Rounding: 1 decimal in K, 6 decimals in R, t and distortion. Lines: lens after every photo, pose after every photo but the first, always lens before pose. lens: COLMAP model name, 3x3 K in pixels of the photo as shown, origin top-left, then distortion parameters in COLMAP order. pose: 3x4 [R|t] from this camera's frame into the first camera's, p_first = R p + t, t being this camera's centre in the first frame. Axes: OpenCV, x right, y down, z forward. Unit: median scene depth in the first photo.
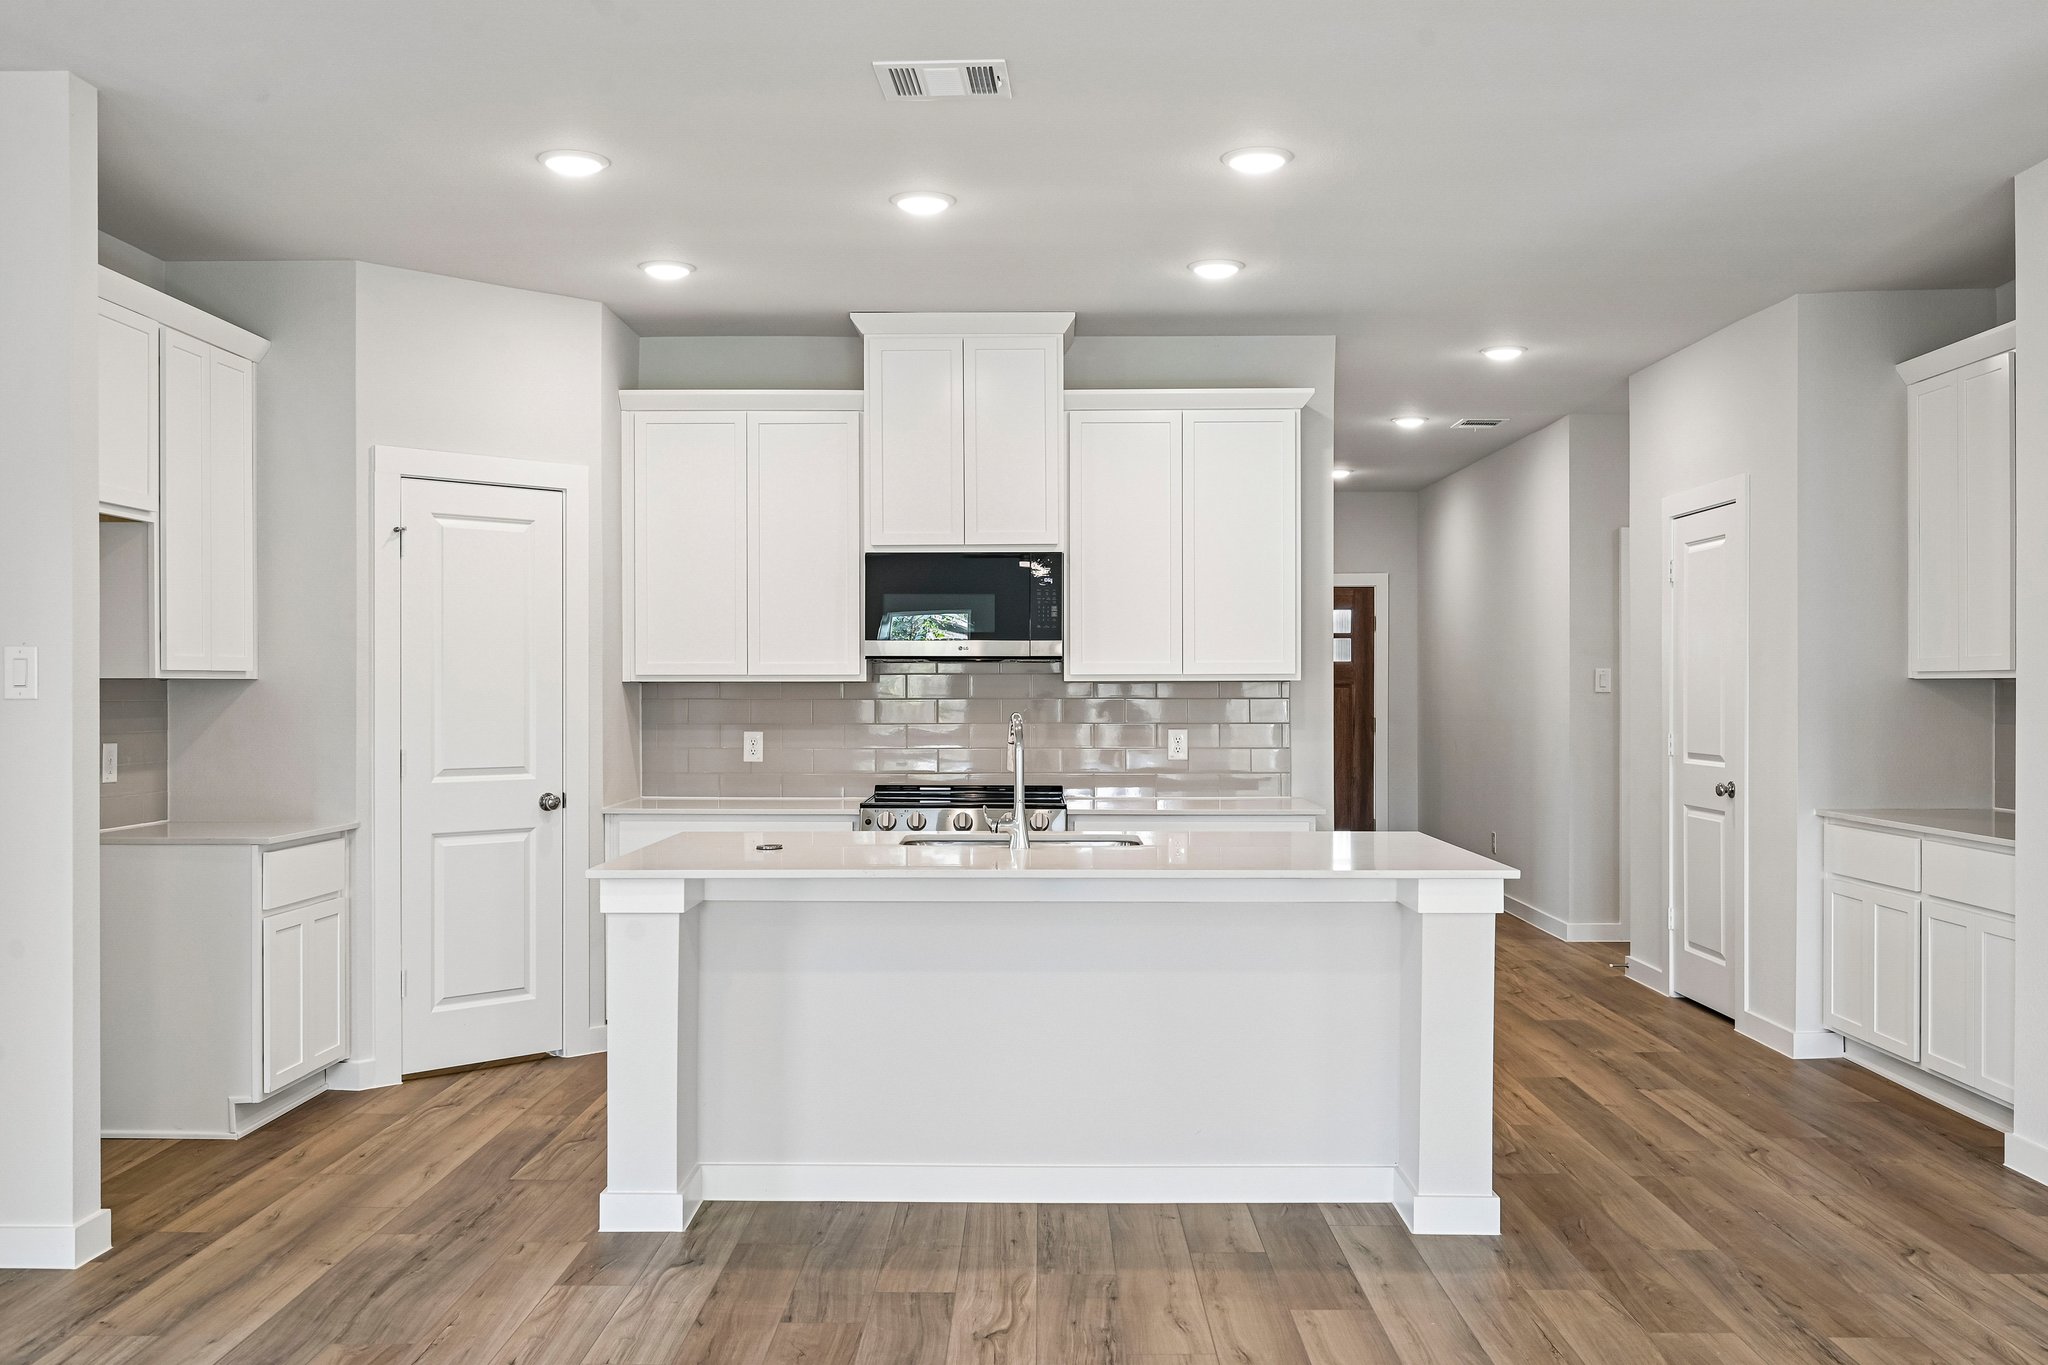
lens RADIAL K [[1780.8, 0, 1019.1], [0, 1780.8, 690.1], [0, 0, 1]] dist [-0.000785, -0.008191]
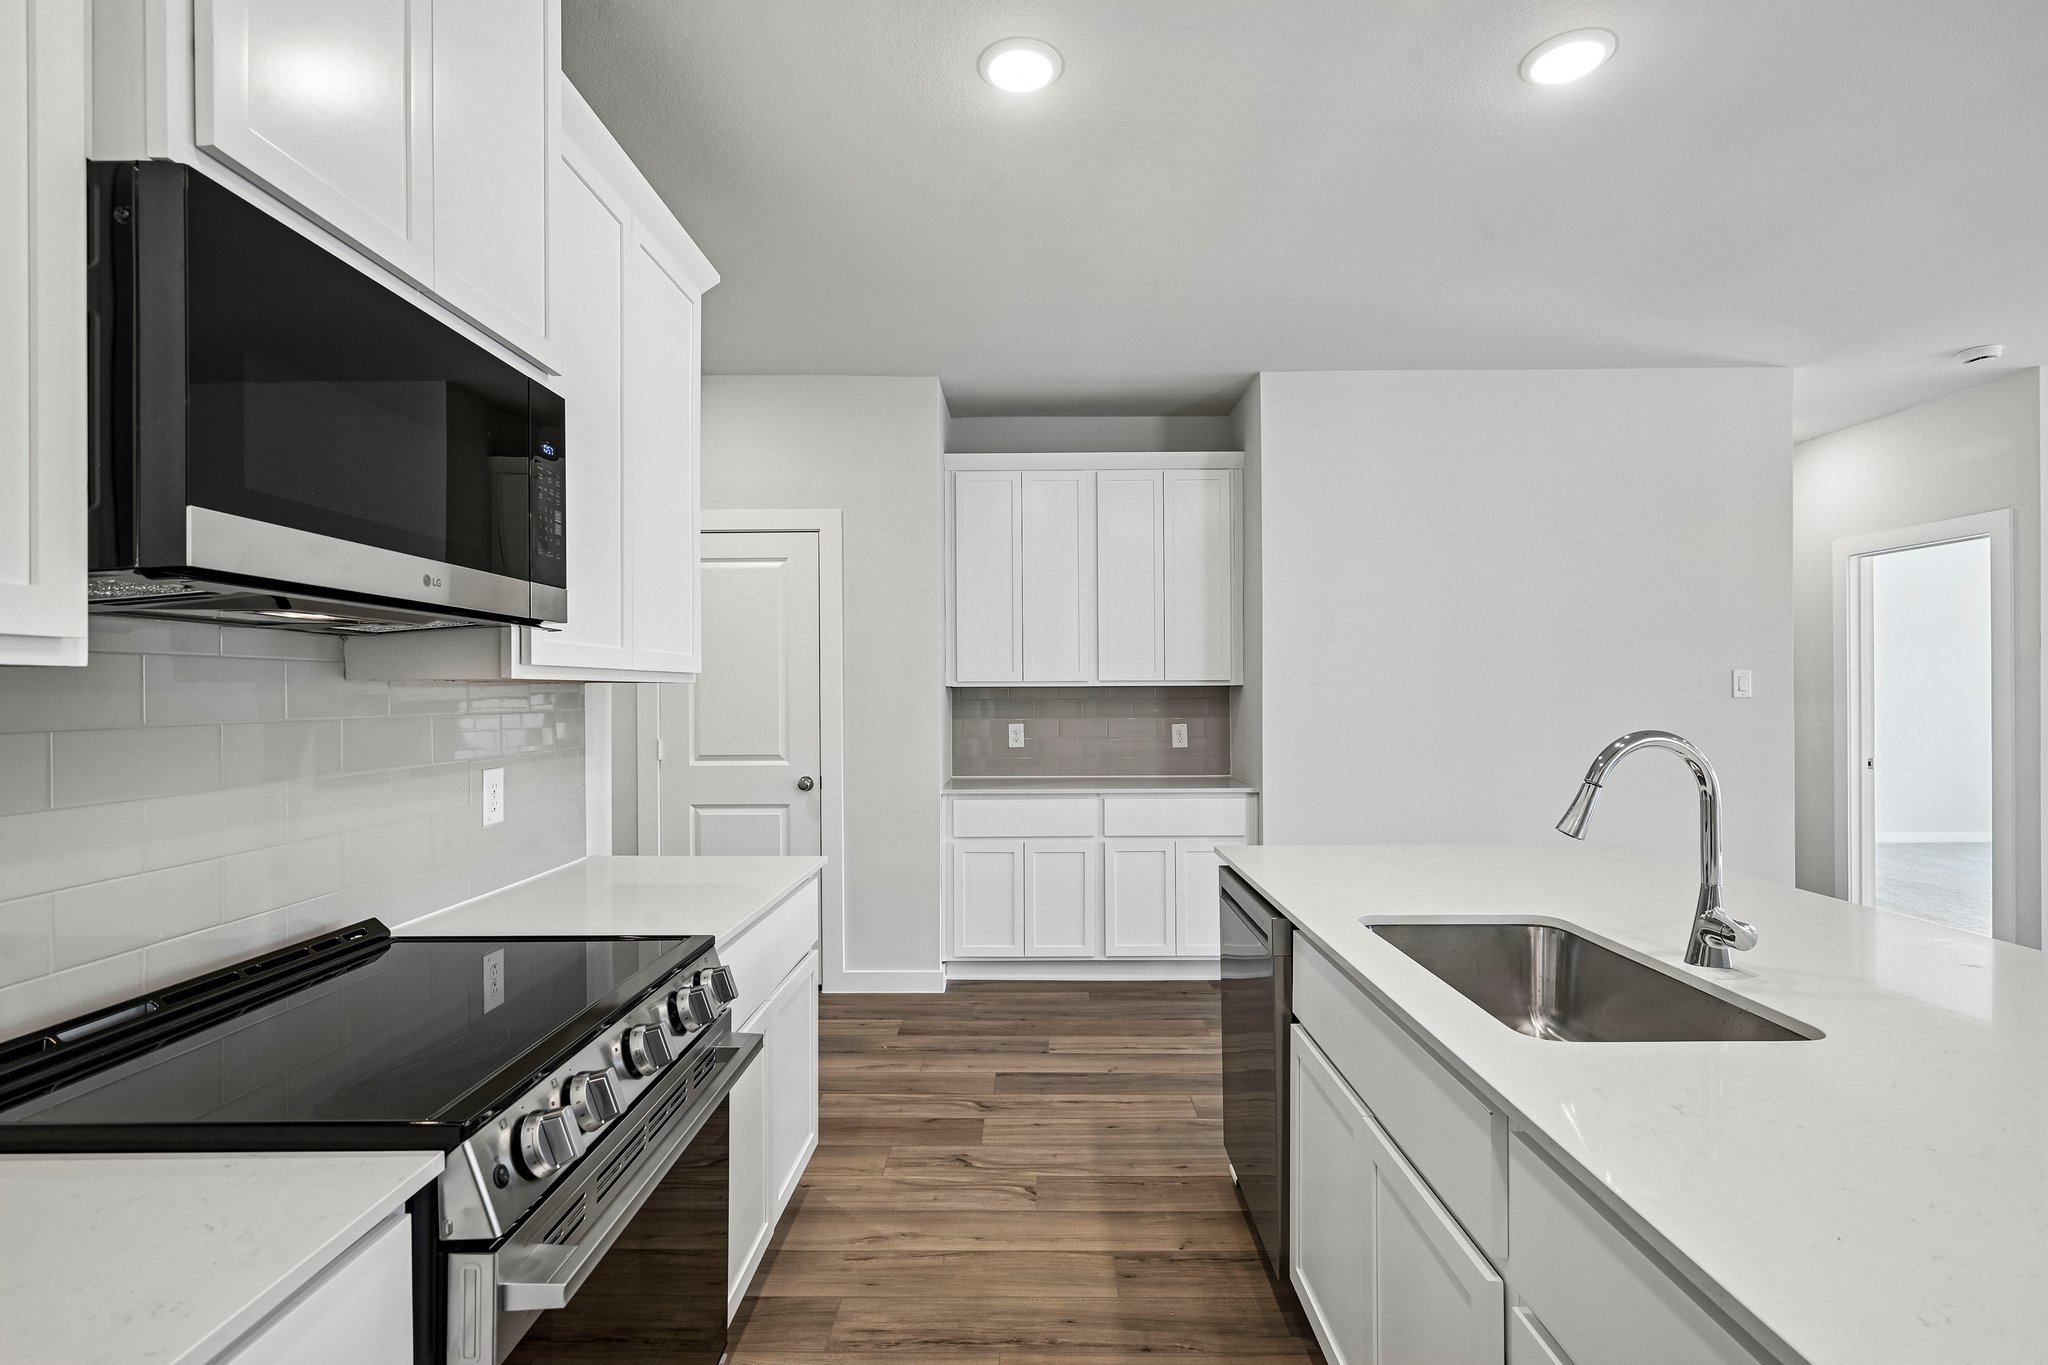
lens RADIAL K [[974.4, 0, 1025.9], [0, 974.4, 692.0], [0, 0, 1]] dist [0.000383, -0.000567]
pose [[-0.009459, 0.001950, 0.999953, -0.244420], [0.005458, 0.999983, -0.001898, -0.000392], [-0.999940, 0.005440, -0.009469, 0.948998]]
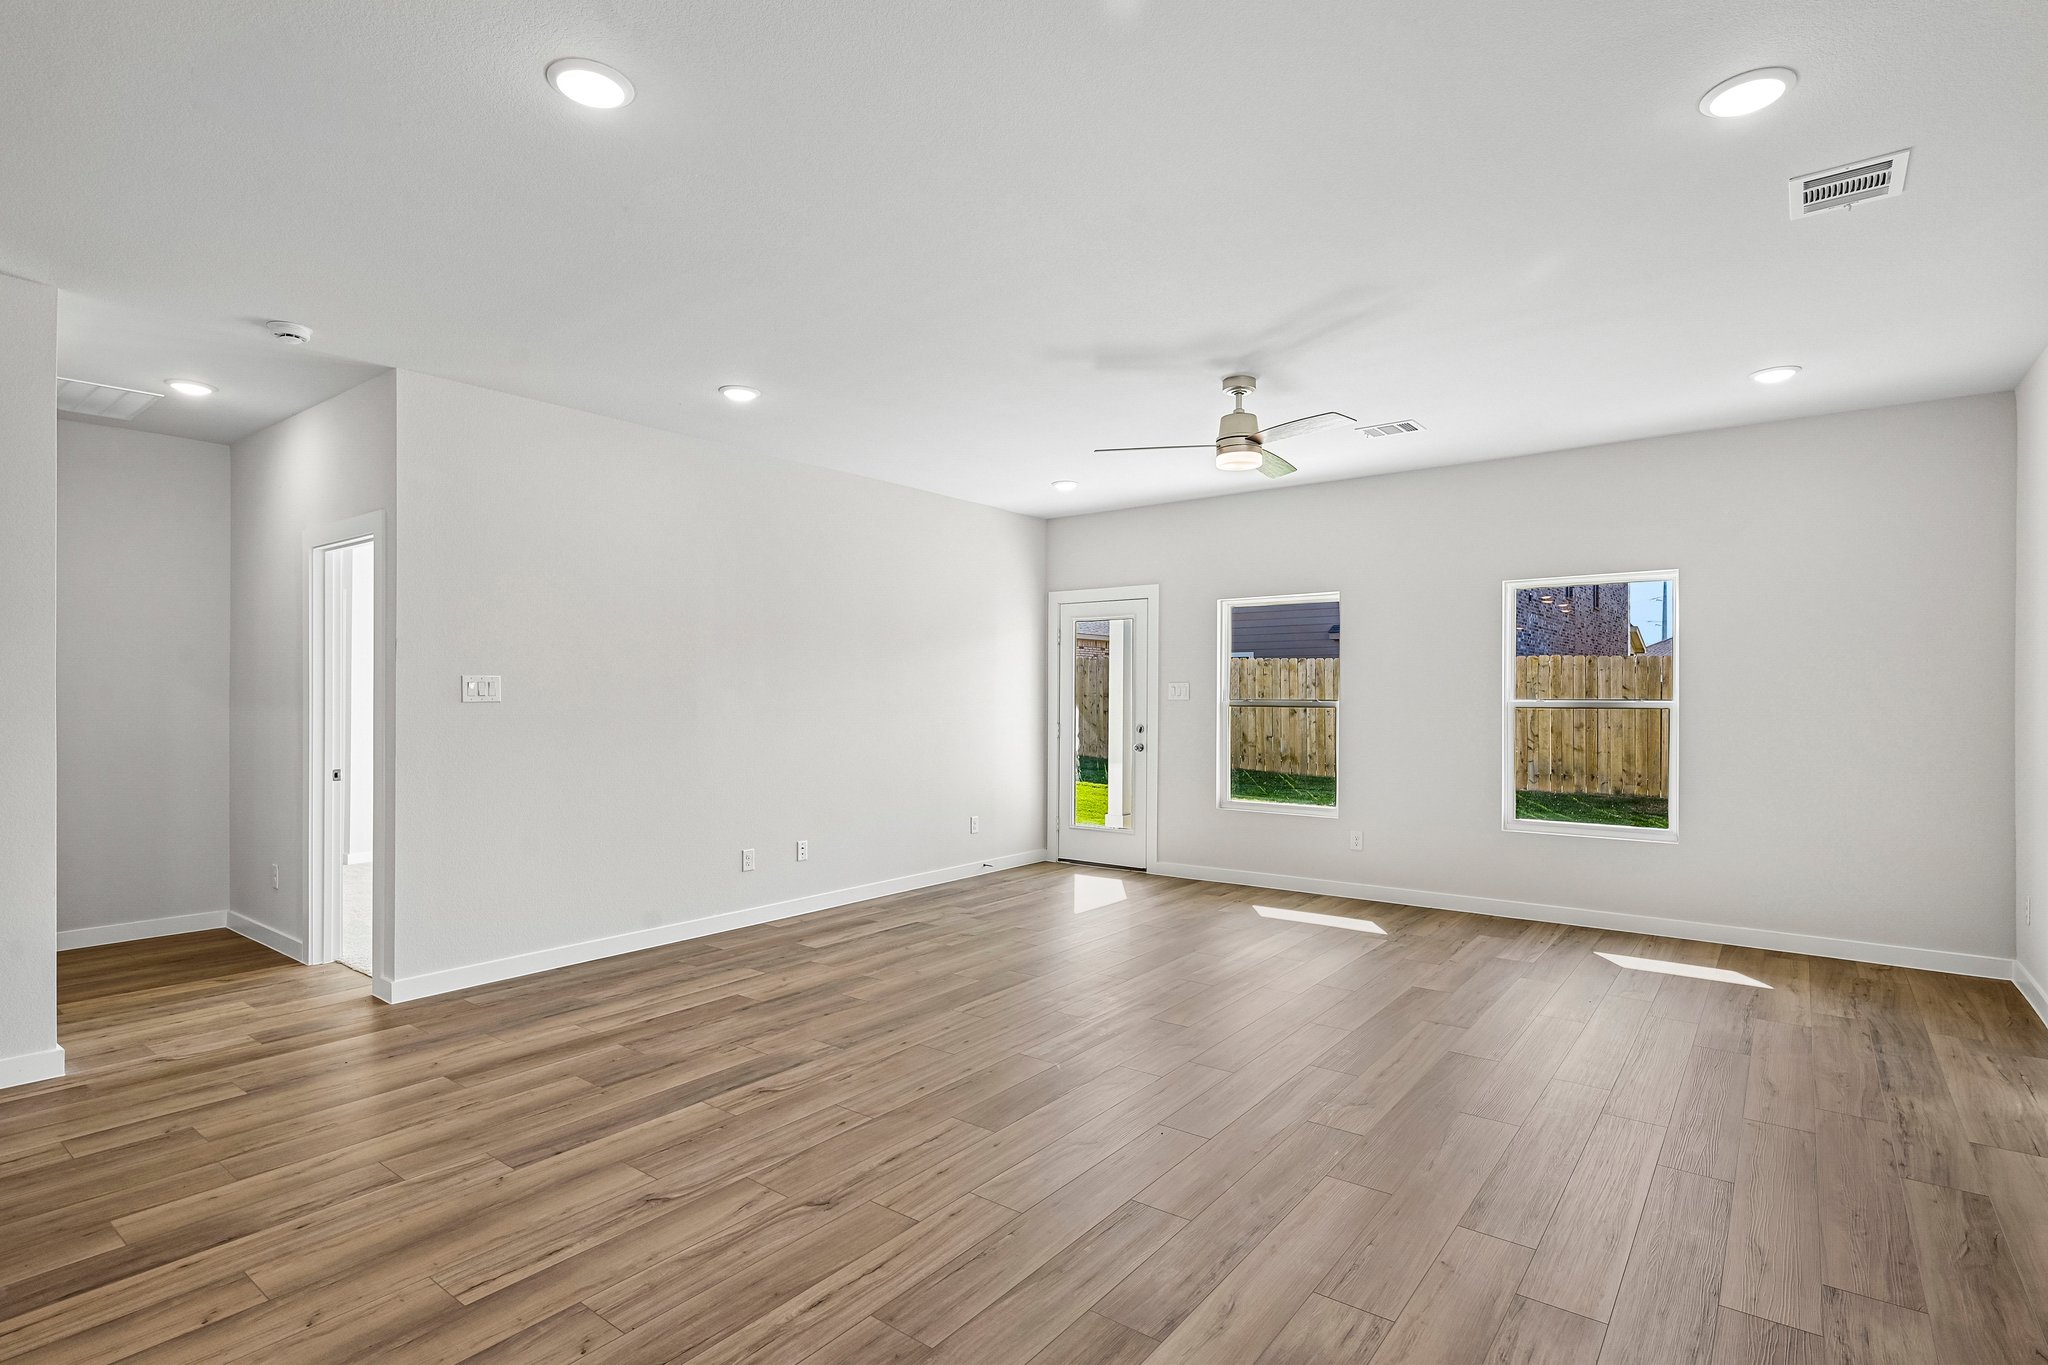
lens RADIAL K [[1003.2, 0, 1027.7], [0, 1003.2, 694.3], [0, 0, 1]] dist [-0.001336, -0.000234]
pose [[-0.800867, 0.000003, 0.598842, -0.330226], [0.000132, 1.000000, 0.000171, -0.000600], [-0.598842, 0.000216, -0.800867, 0.530968]]
